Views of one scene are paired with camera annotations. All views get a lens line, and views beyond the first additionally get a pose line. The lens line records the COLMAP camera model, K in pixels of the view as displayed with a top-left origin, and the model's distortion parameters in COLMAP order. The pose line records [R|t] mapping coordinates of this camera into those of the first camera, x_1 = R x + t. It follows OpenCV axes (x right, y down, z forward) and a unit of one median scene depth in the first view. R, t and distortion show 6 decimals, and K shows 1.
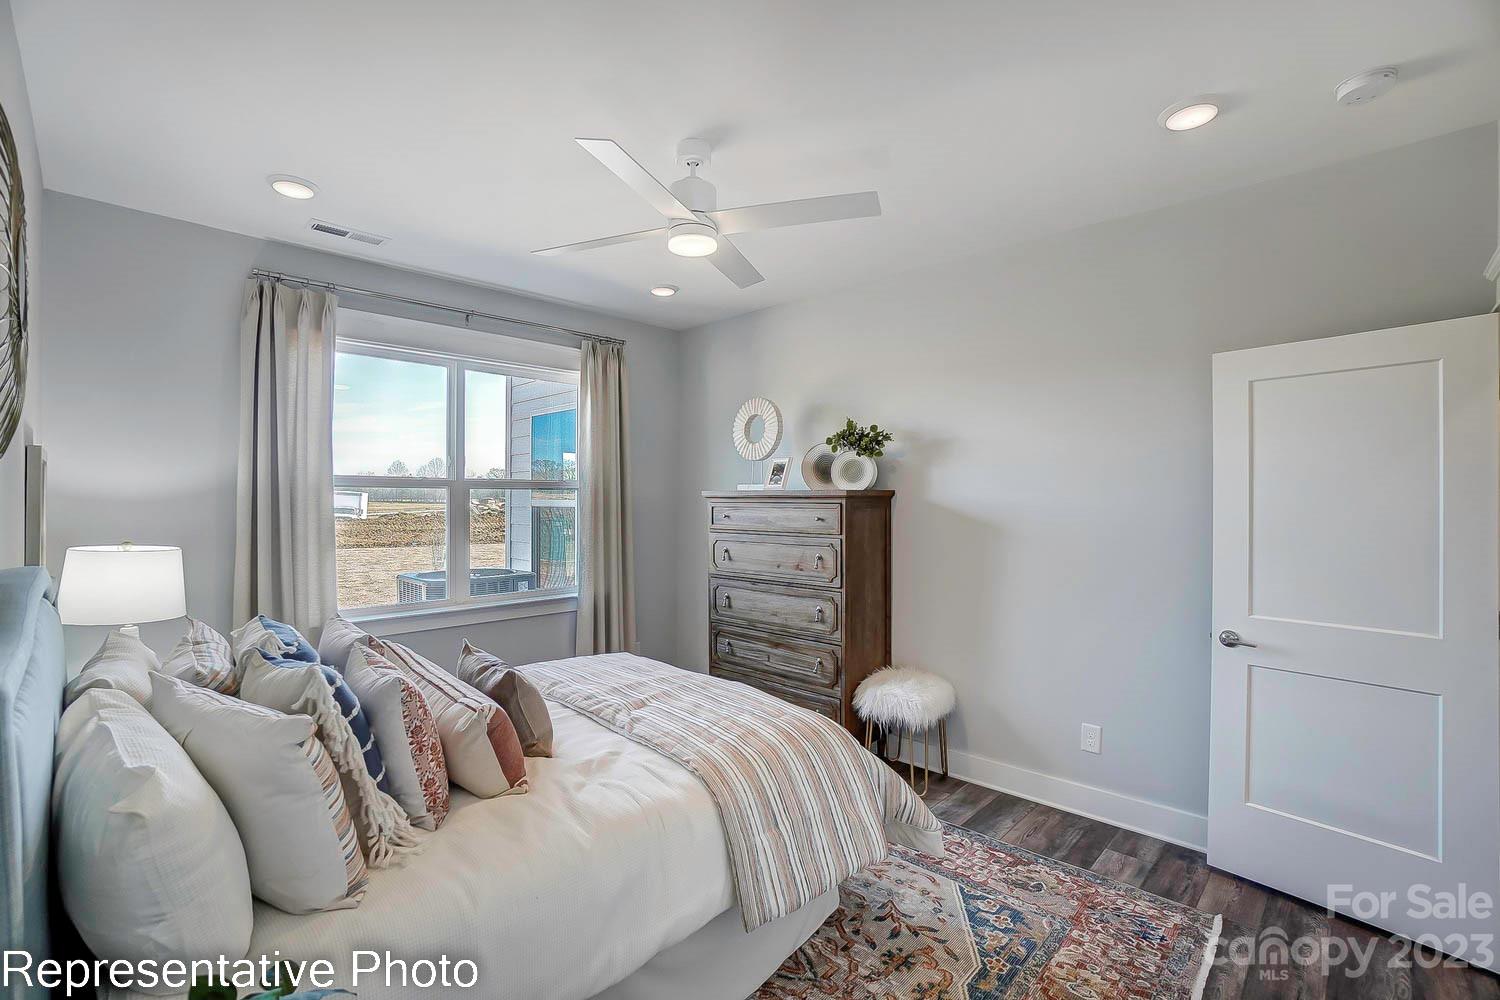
lens RADIAL K [[646.8, 0, 737.8], [0, 646.8, 496.8], [0, 0, 1]] dist [-0.071305, 0.019461]
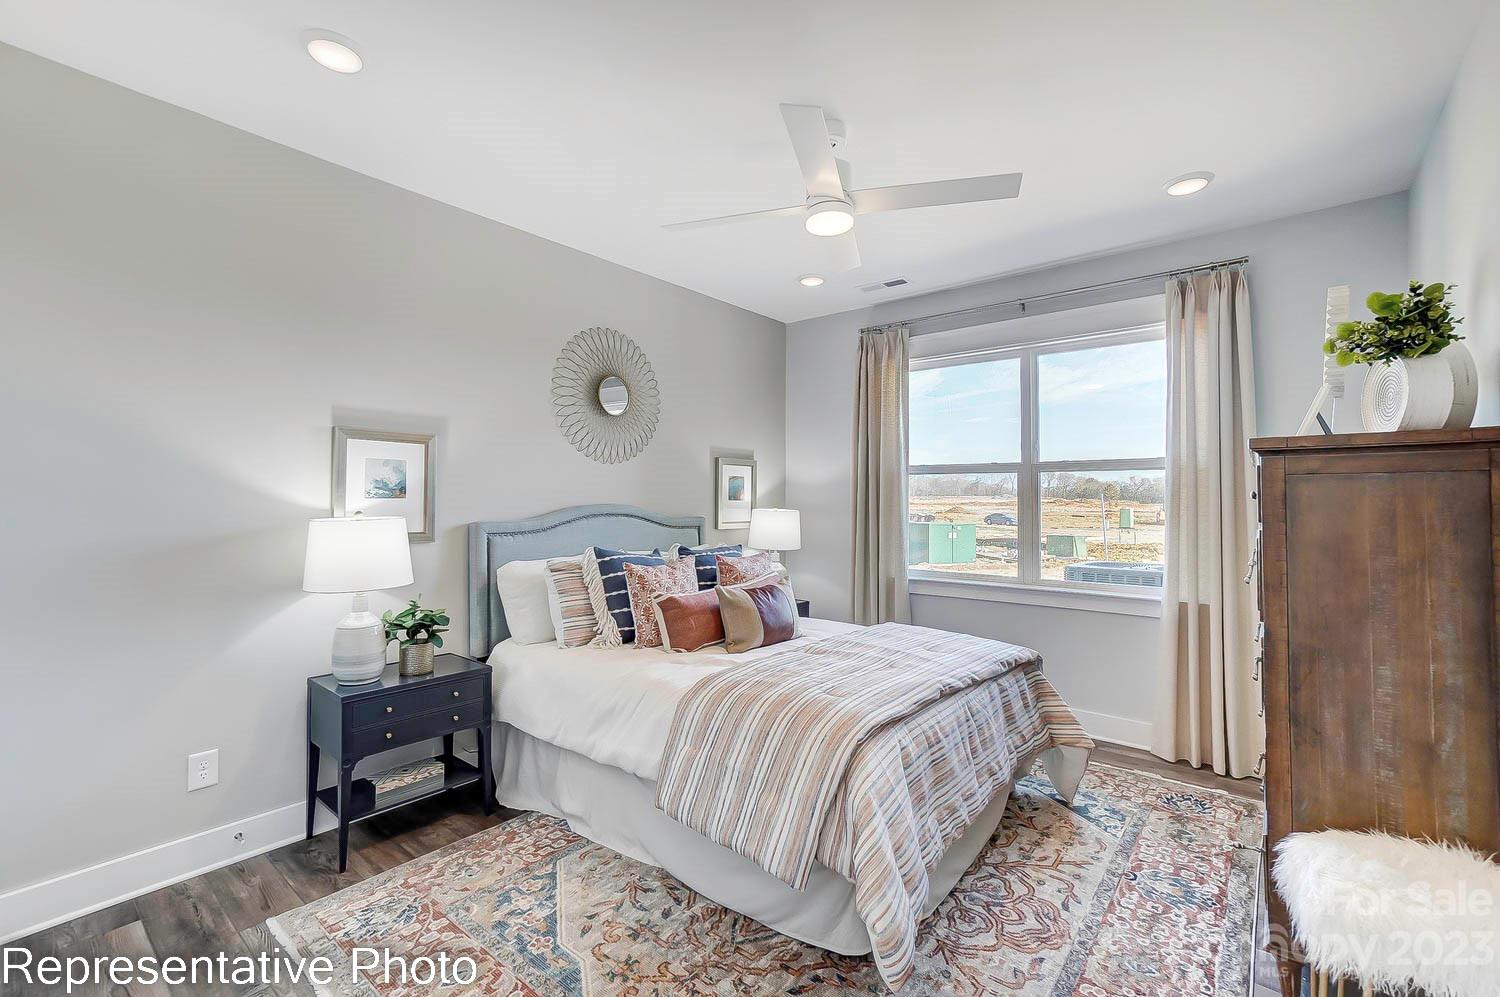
lens RADIAL K [[646.8, 0, 737.8], [0, 646.8, 495.3], [0, 0, 1]] dist [-0.071305, 0.019461]
pose [[0.049608, -0.014635, -0.998662, 0.627775], [-0.008879, 0.999847, -0.015094, 0.048506], [0.998729, 0.009616, 0.049470, 0.532584]]
